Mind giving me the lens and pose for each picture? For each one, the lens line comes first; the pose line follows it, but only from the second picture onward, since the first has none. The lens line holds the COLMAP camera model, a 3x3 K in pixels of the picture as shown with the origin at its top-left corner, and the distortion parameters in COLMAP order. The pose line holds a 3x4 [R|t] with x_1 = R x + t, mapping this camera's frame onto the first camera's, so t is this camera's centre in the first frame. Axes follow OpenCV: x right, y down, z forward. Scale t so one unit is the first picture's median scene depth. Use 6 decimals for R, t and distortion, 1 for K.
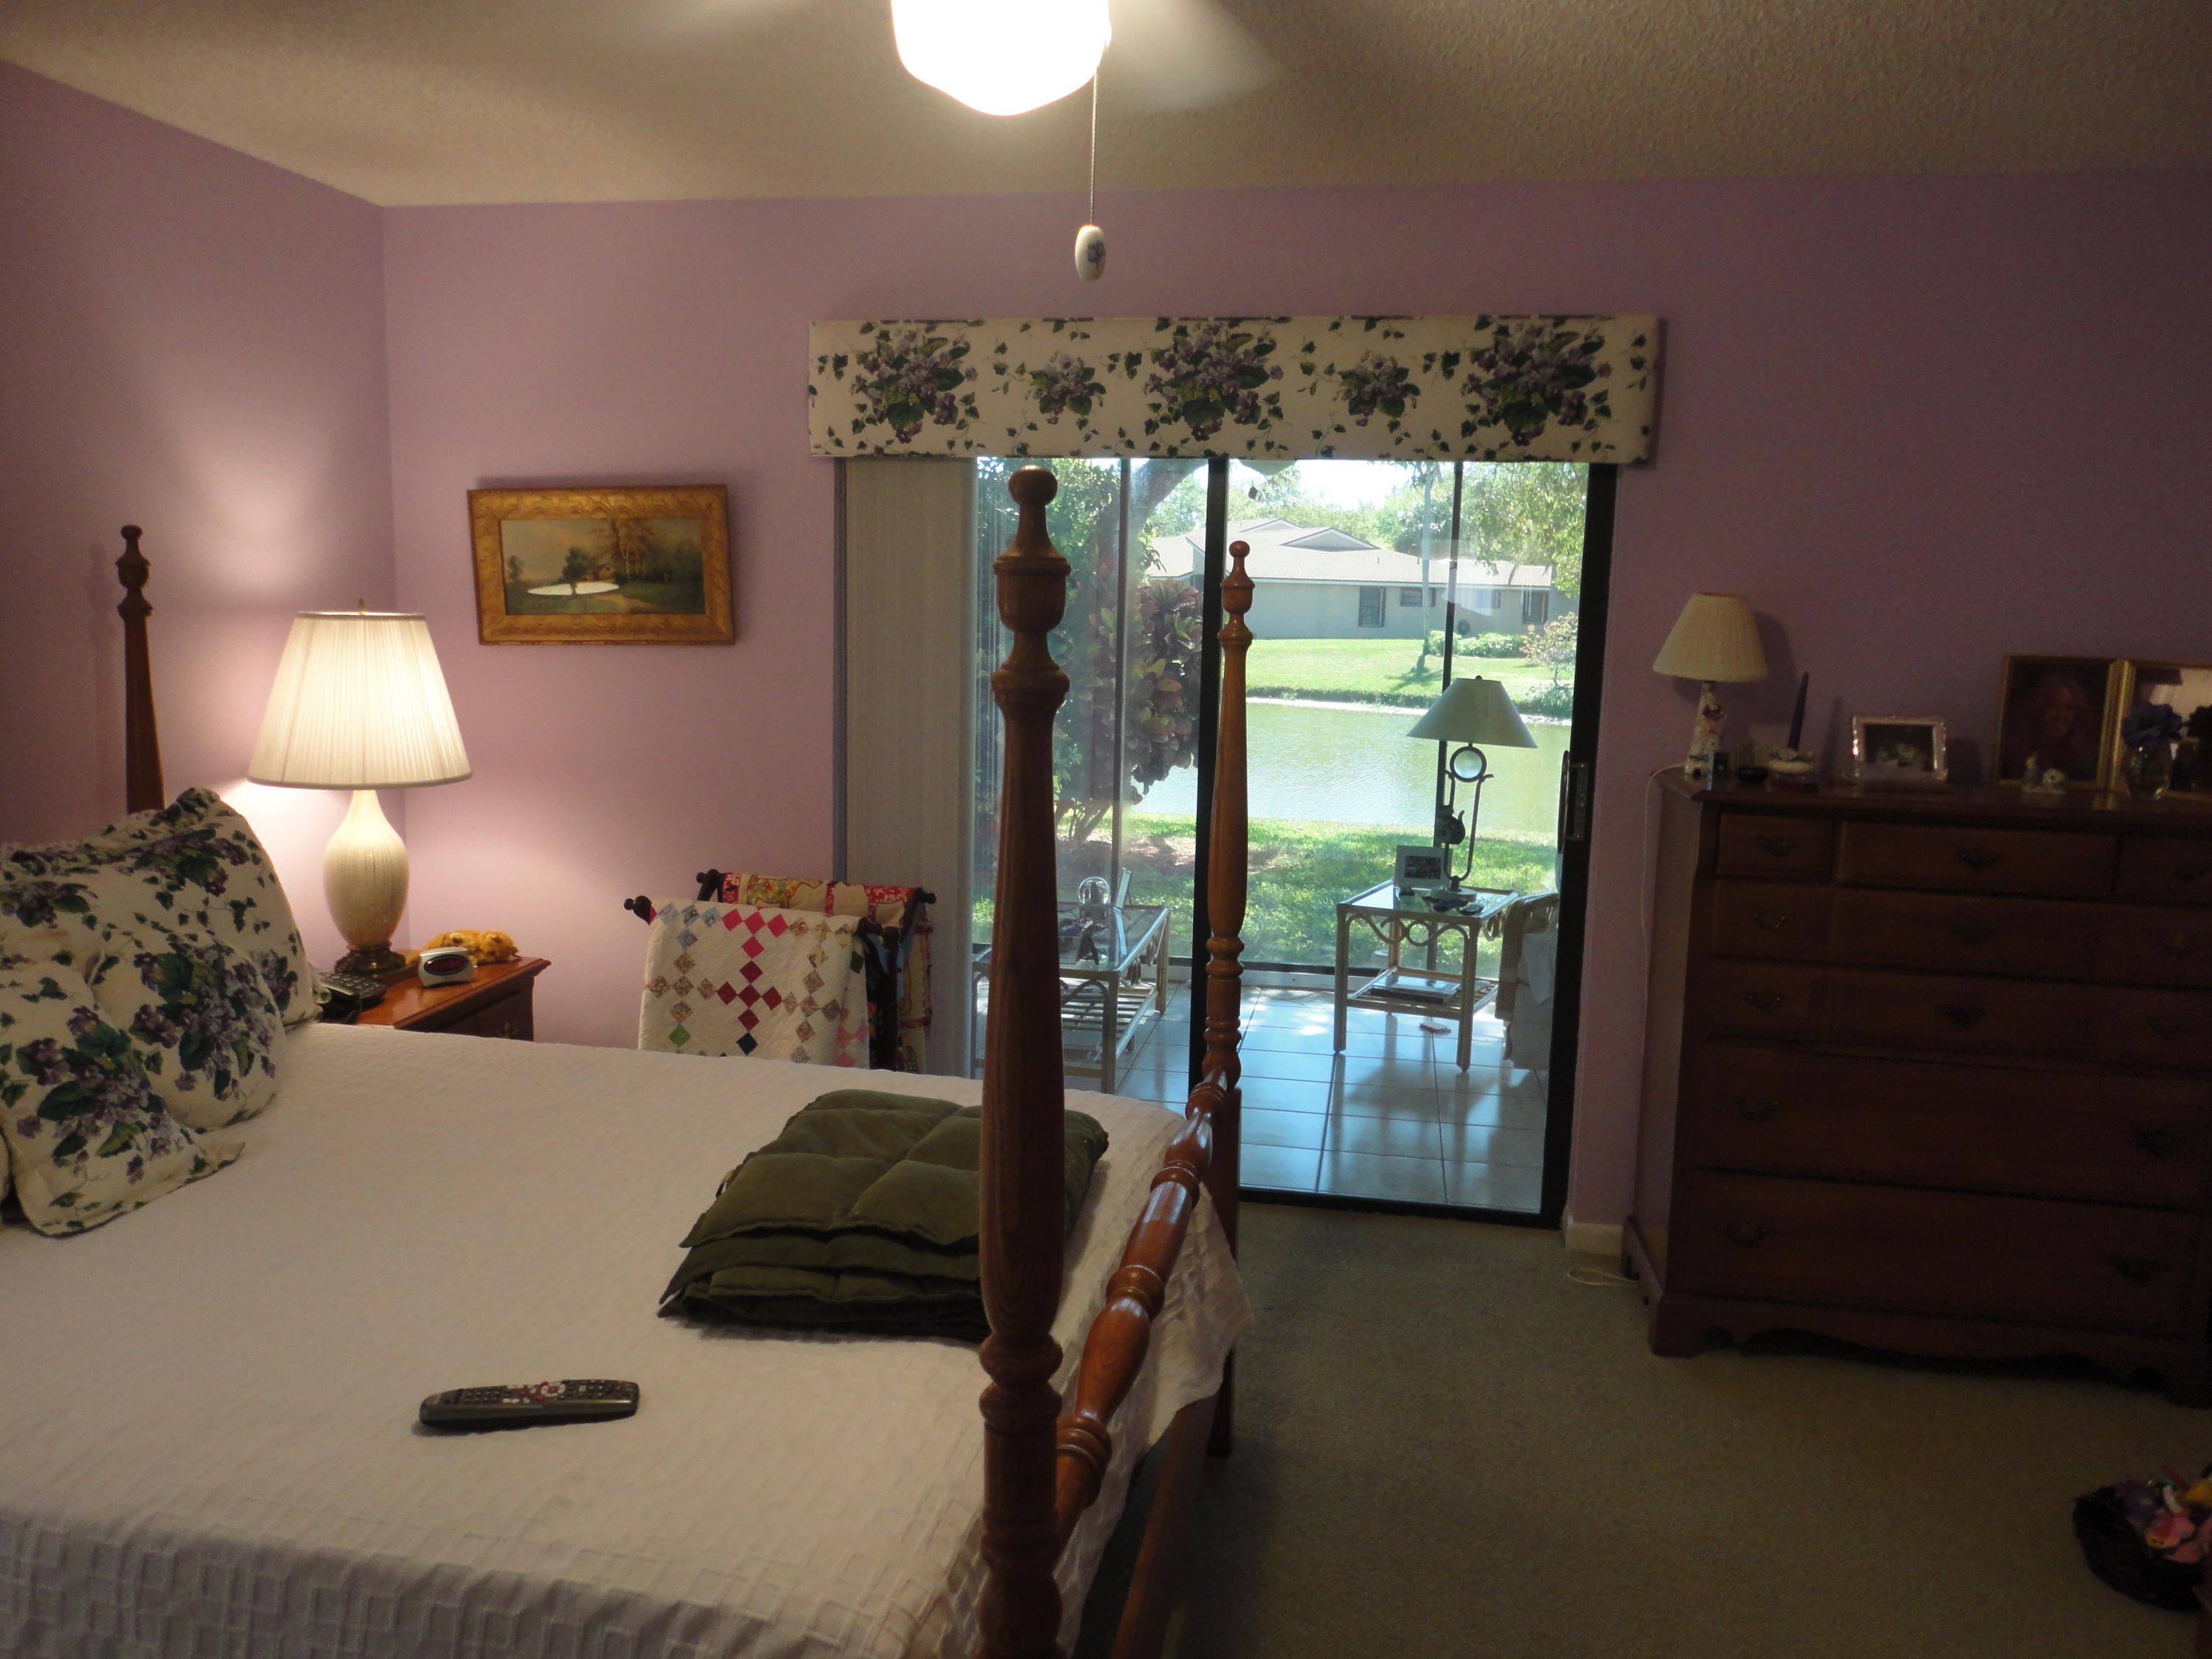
lens RADIAL K [[1632.4, 0, 1107.5], [0, 1632.4, 828.9], [0, 0, 1]] dist [0.002160, 0.006806]
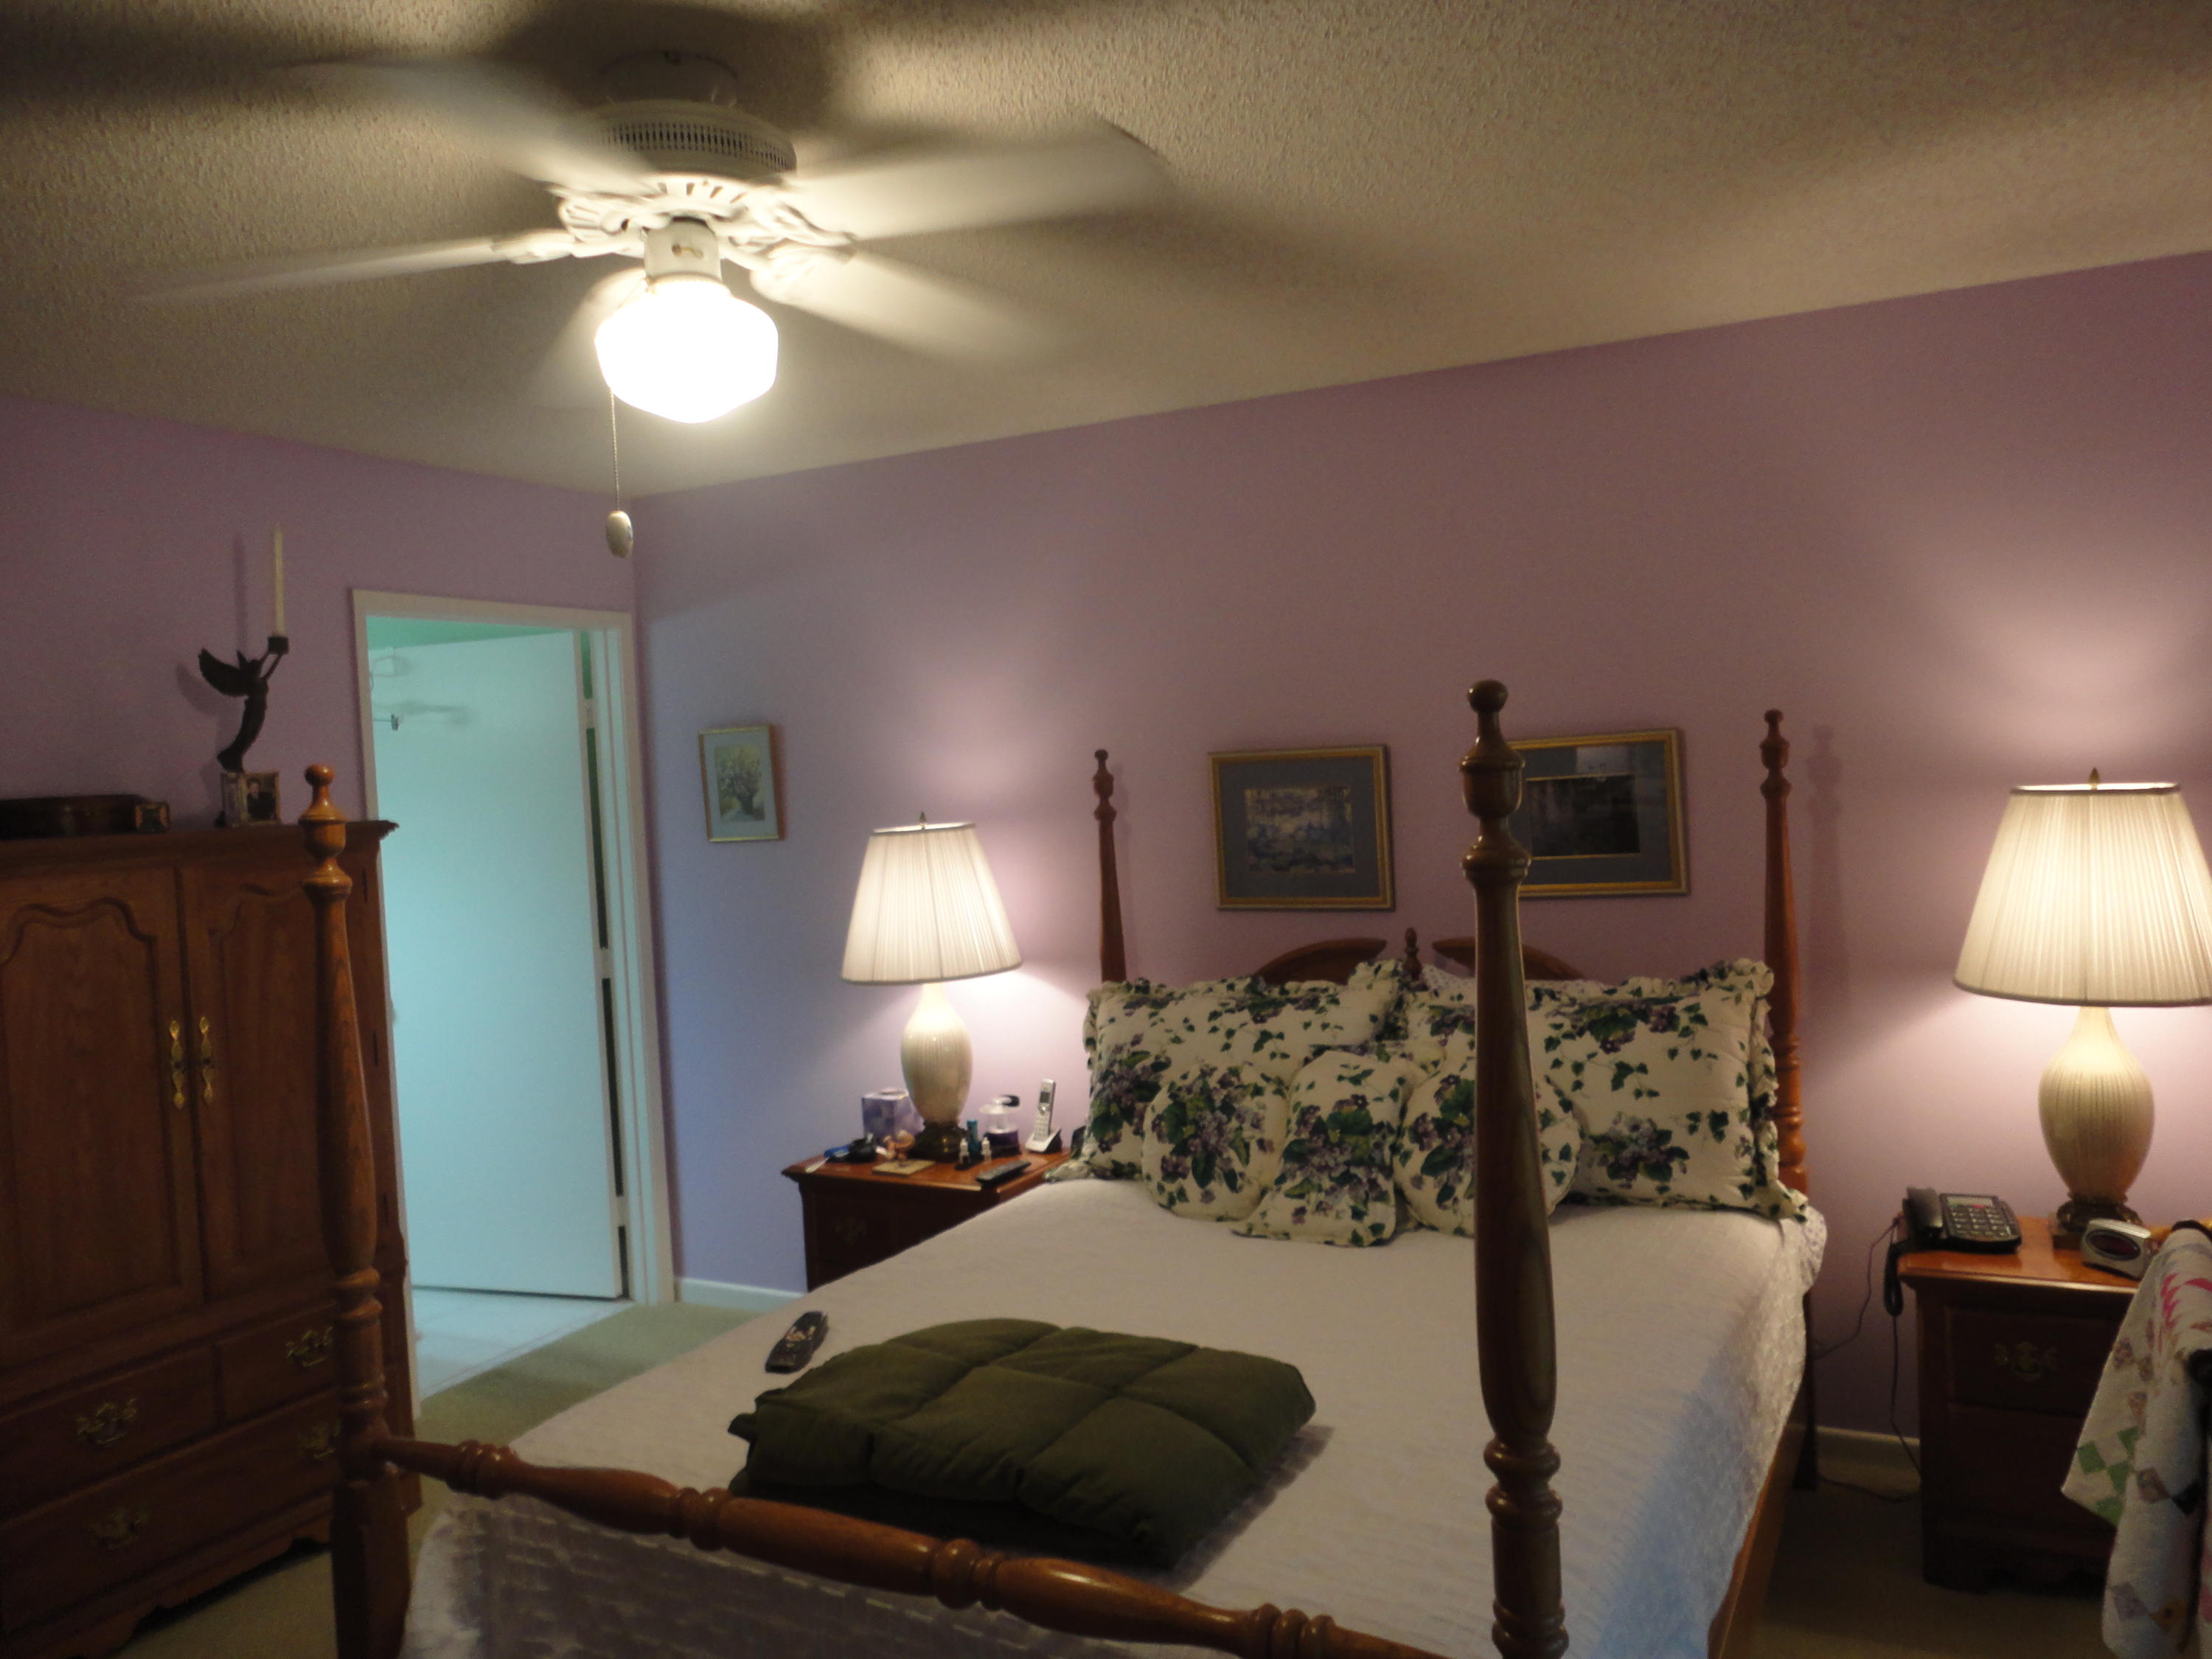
lens RADIAL K [[1632.4, 0, 1110.8], [0, 1632.4, 830.9], [0, 0, 1]] dist [0.002160, 0.006806]
pose [[-0.289310, 0.021447, -0.956995, 0.478351], [-0.106264, 0.992850, 0.054375, -0.105924], [0.951319, 0.117425, -0.284962, 0.796611]]
